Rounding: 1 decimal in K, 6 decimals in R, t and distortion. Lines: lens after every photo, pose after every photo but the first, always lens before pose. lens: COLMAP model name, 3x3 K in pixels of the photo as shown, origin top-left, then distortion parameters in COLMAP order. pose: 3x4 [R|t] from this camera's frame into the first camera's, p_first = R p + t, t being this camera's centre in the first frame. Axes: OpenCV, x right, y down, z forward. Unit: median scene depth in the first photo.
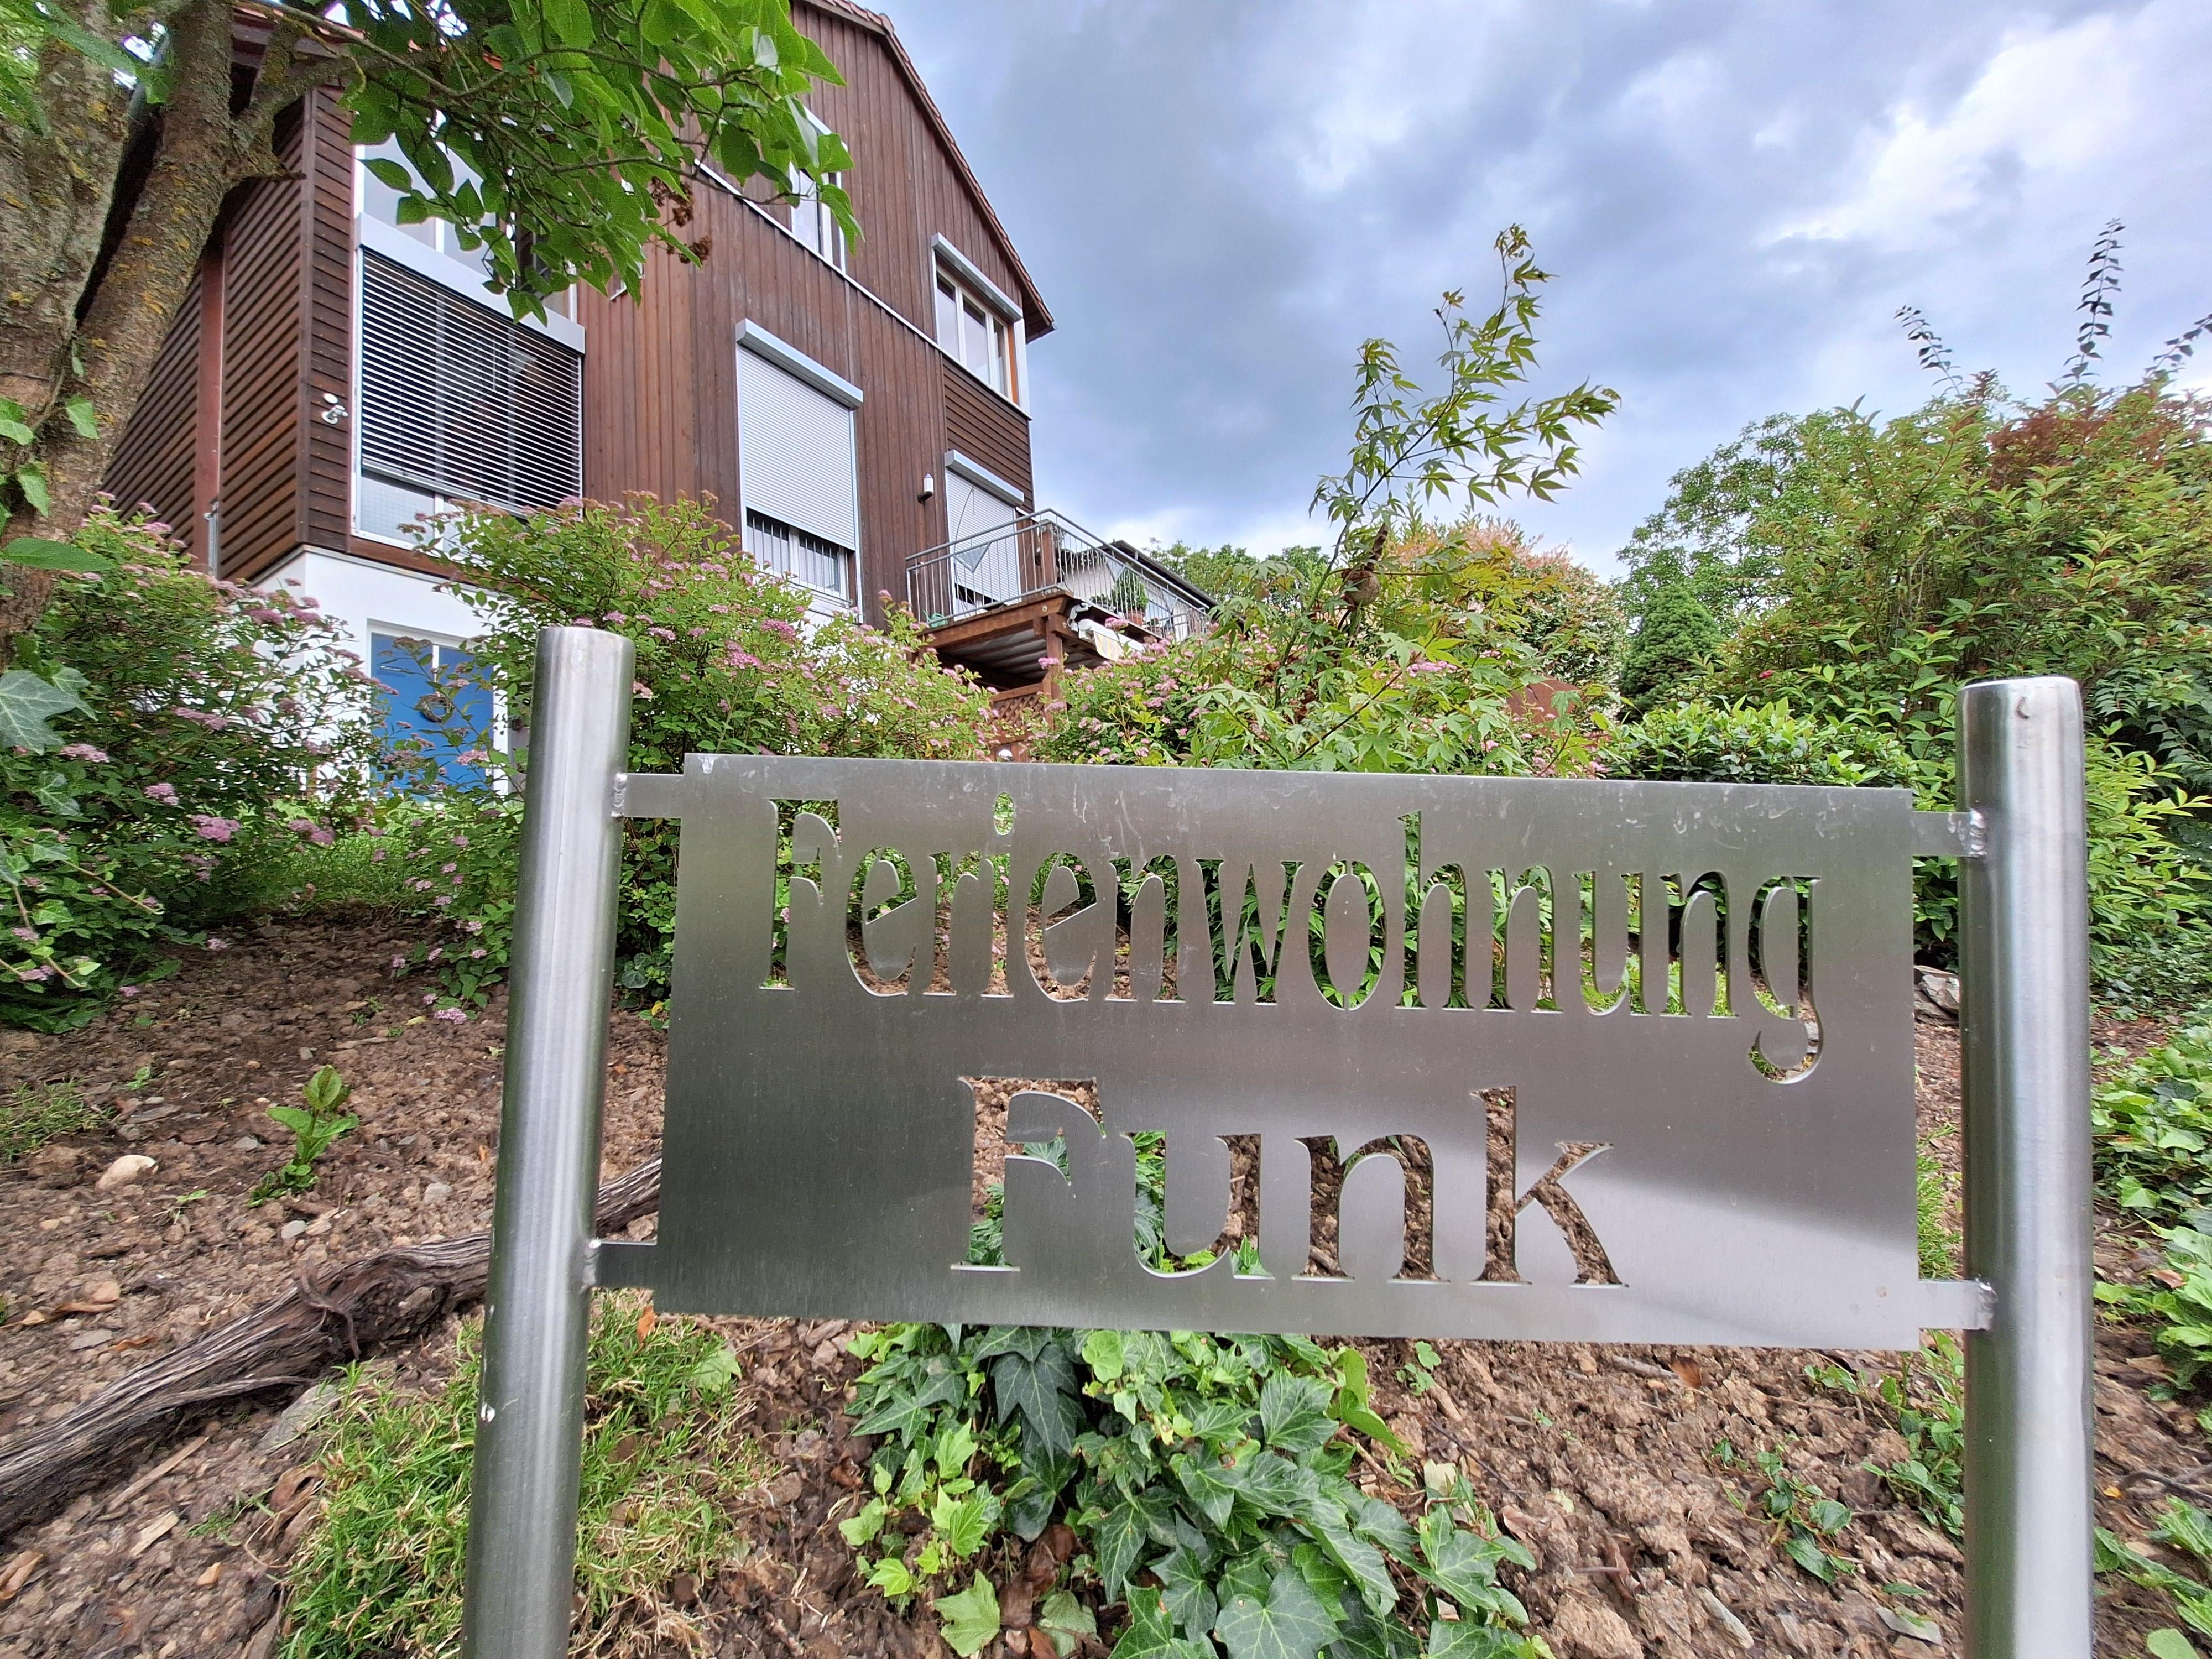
lens RADIAL K [[876.8, 0, 1094.2], [0, 876.8, 814.9], [0, 0, 1]] dist [-0.000151, 0.002813]
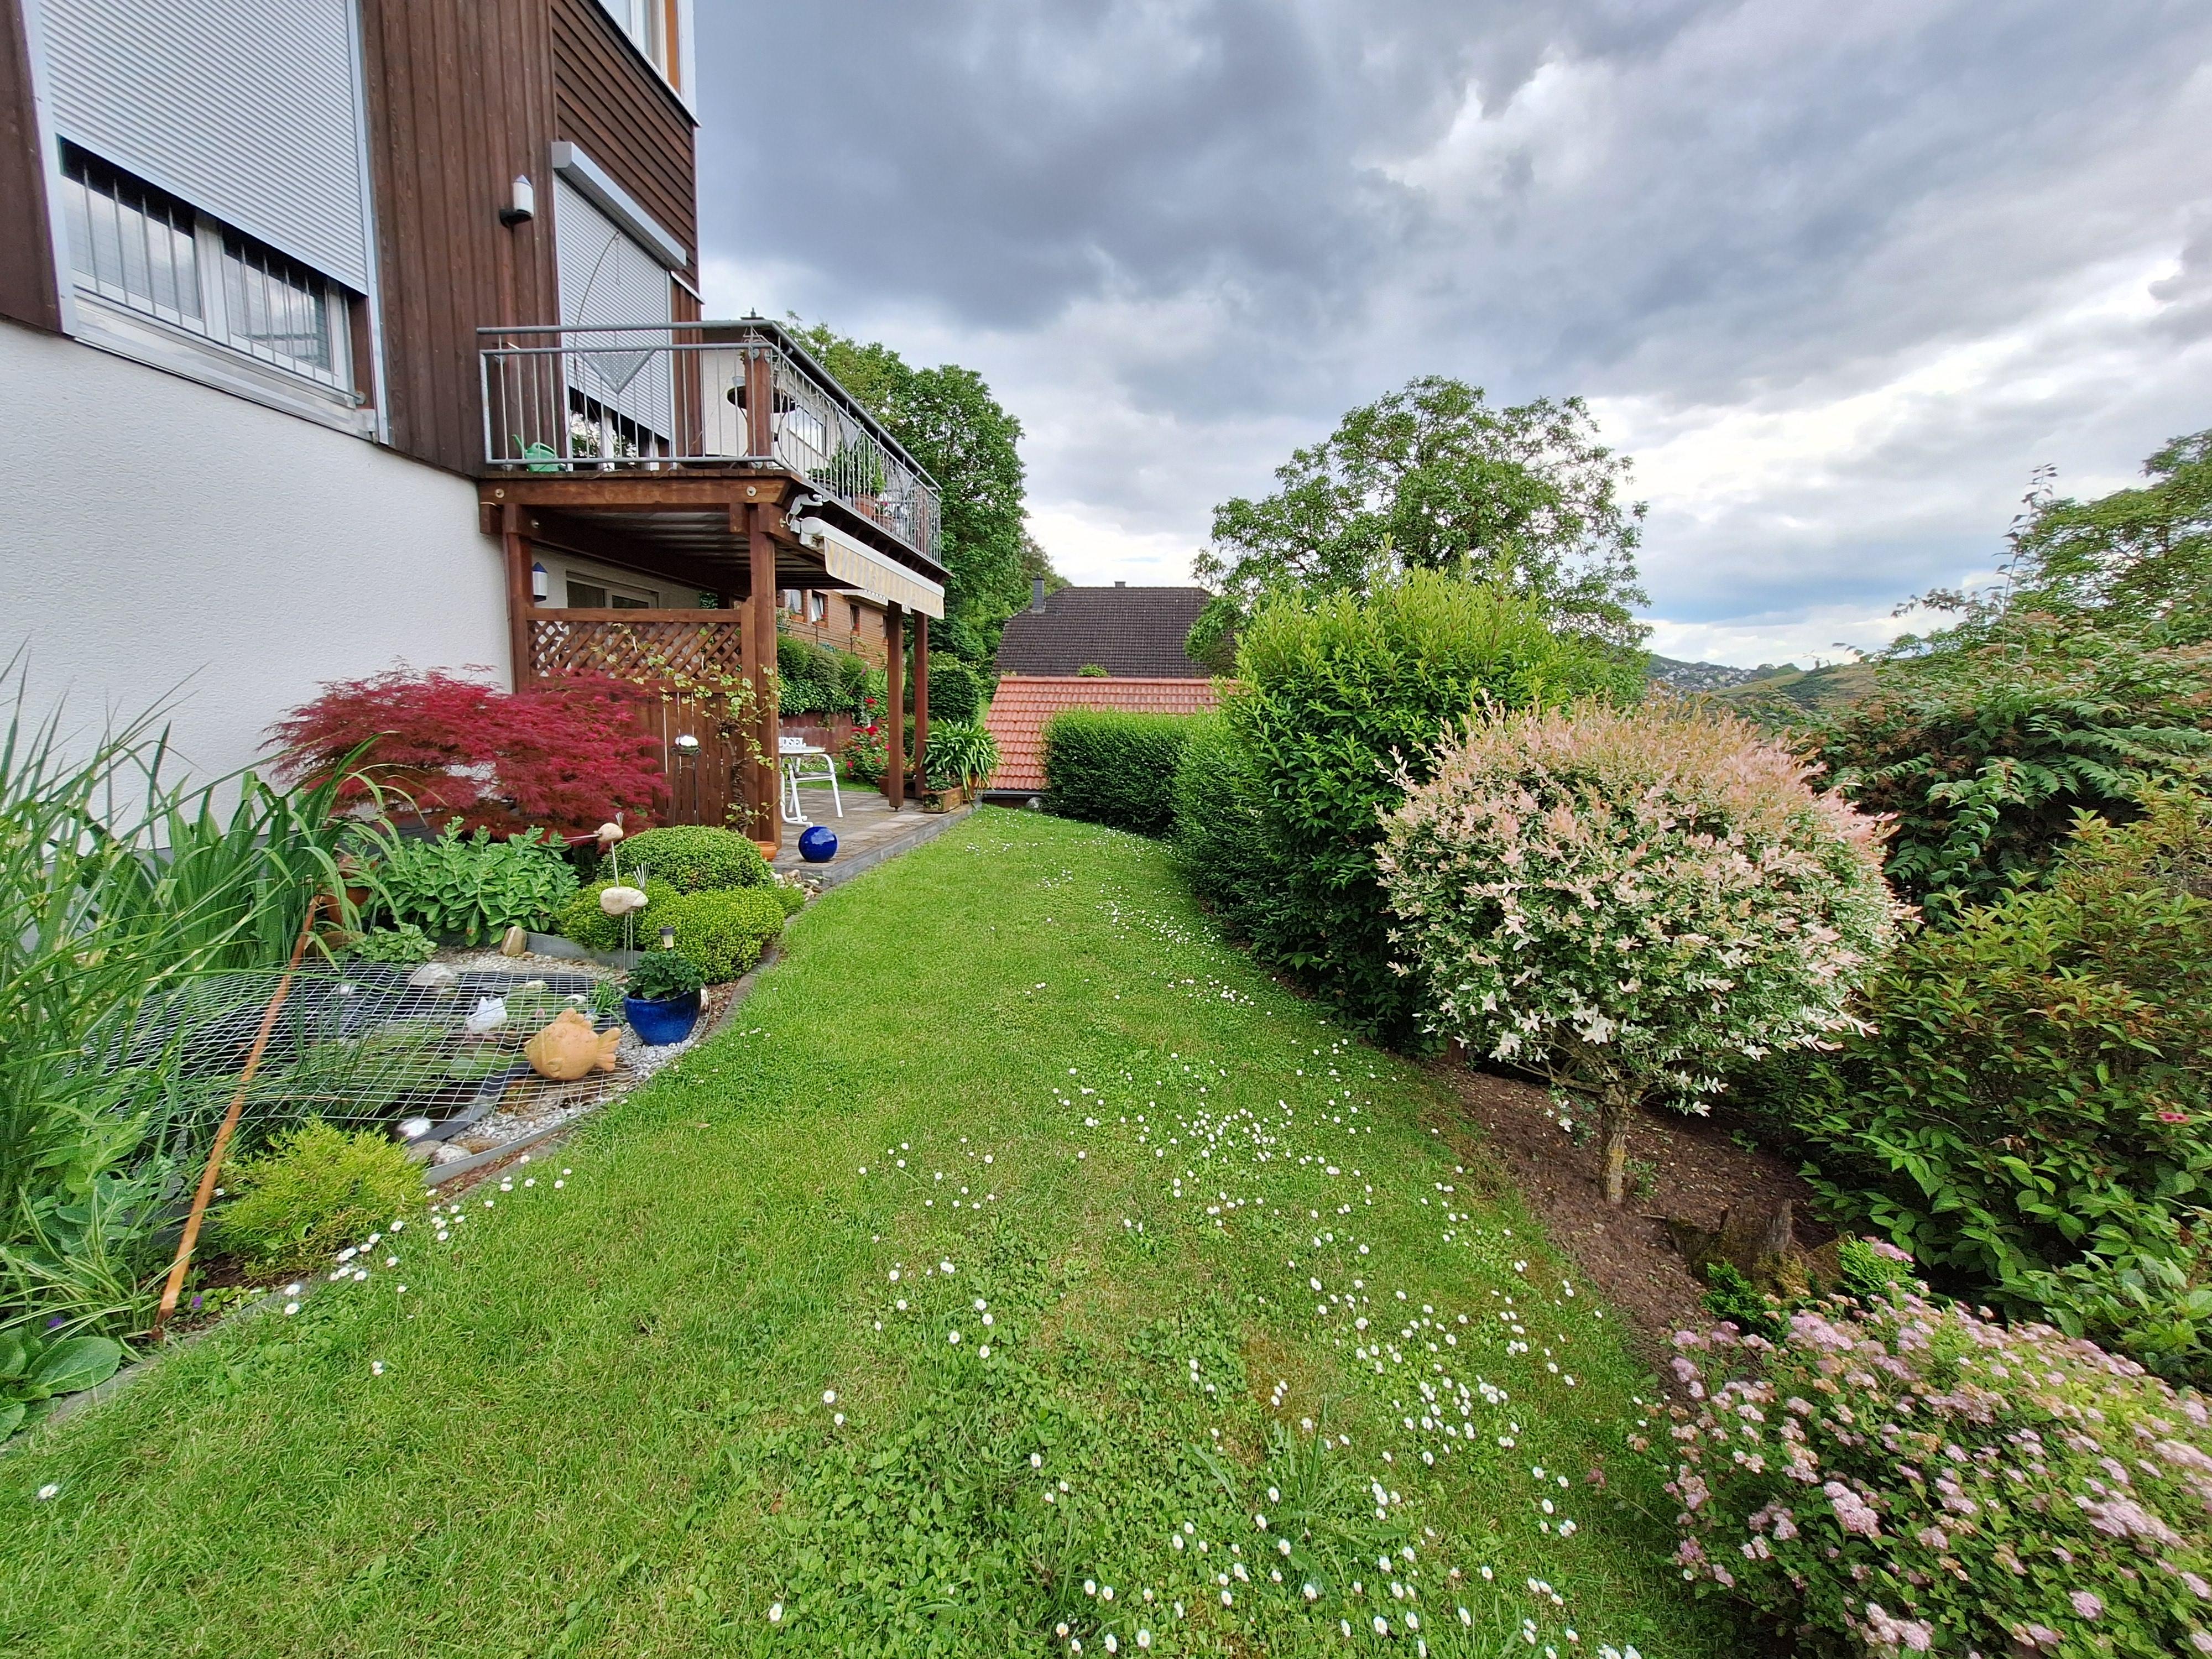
lens RADIAL K [[876.8, 0, 1094.2], [0, 876.8, 814.9], [0, 0, 1]] dist [-0.000151, 0.002813]
pose [[0.898408, 0.042415, 0.437109, -0.084788], [-0.127329, 0.977730, 0.166830, -0.121647], [-0.420299, -0.205538, 0.883800, 0.246575]]
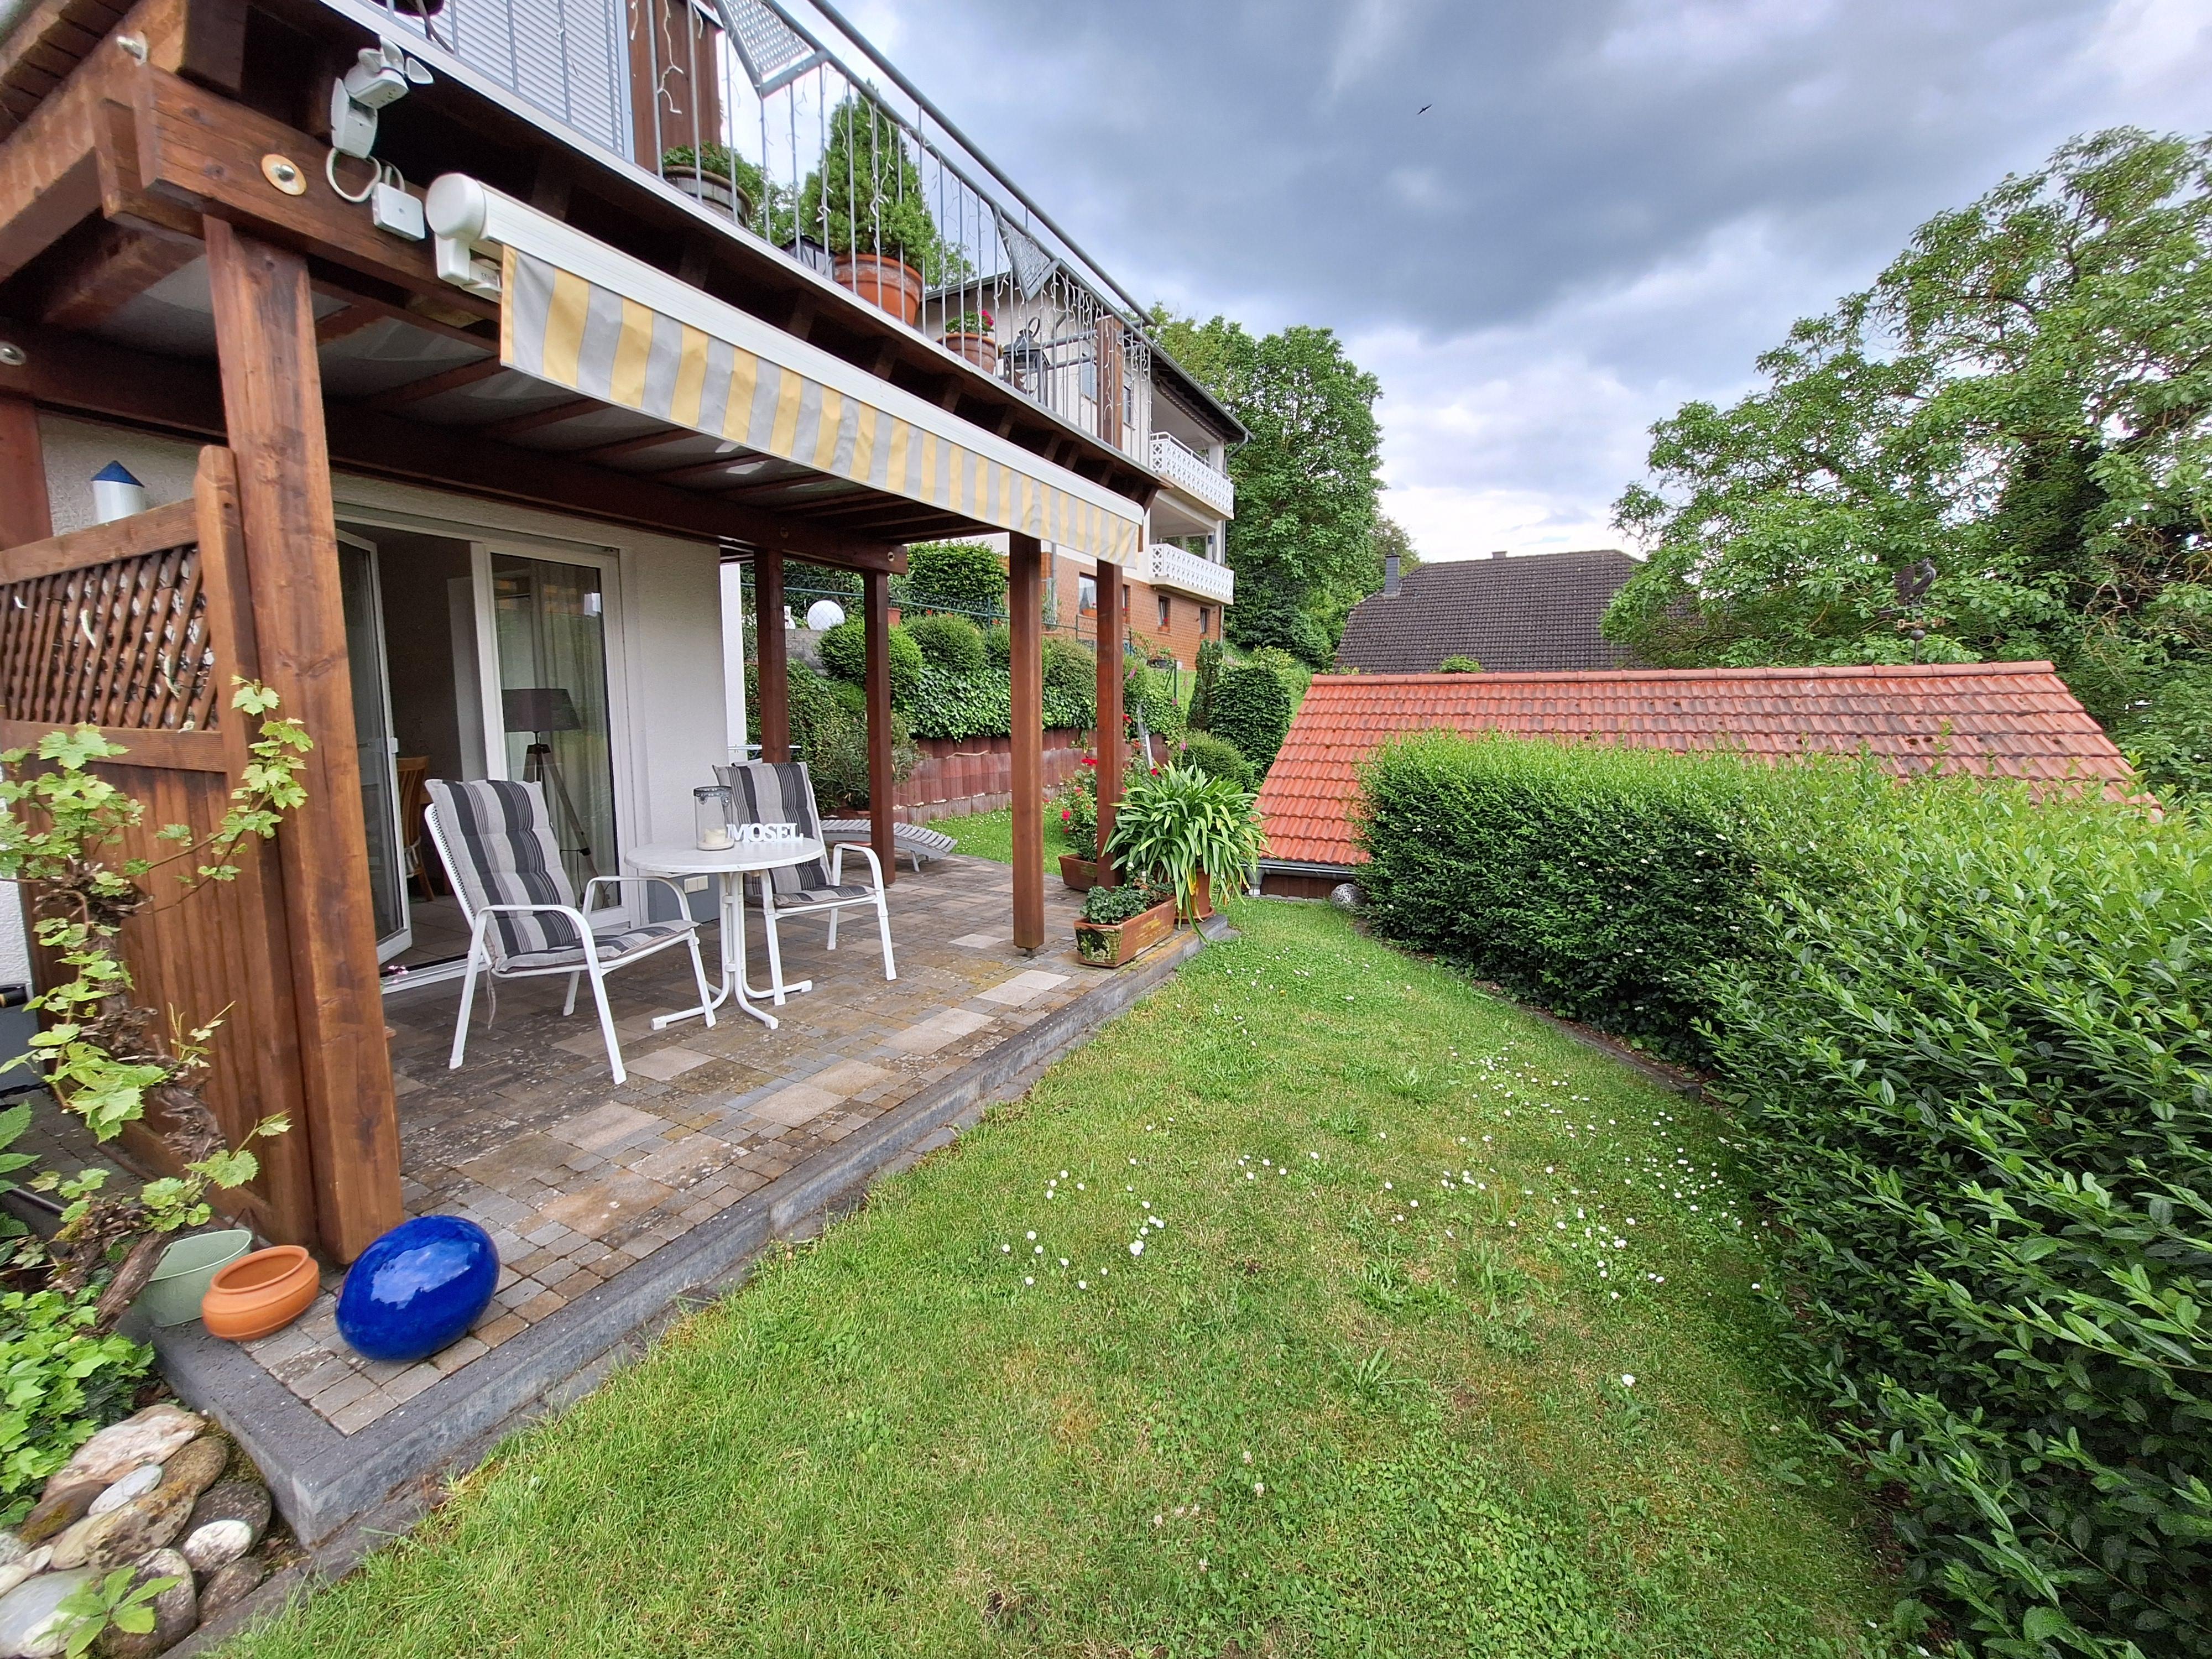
lens RADIAL K [[876.8, 0, 1094.2], [0, 876.8, 814.9], [0, 0, 1]] dist [-0.000151, 0.002813]
pose [[0.995801, 0.068435, 0.060808, 0.111814], [-0.079742, 0.974674, 0.208932, -0.117947], [-0.044969, -0.212903, 0.976038, 0.668273]]
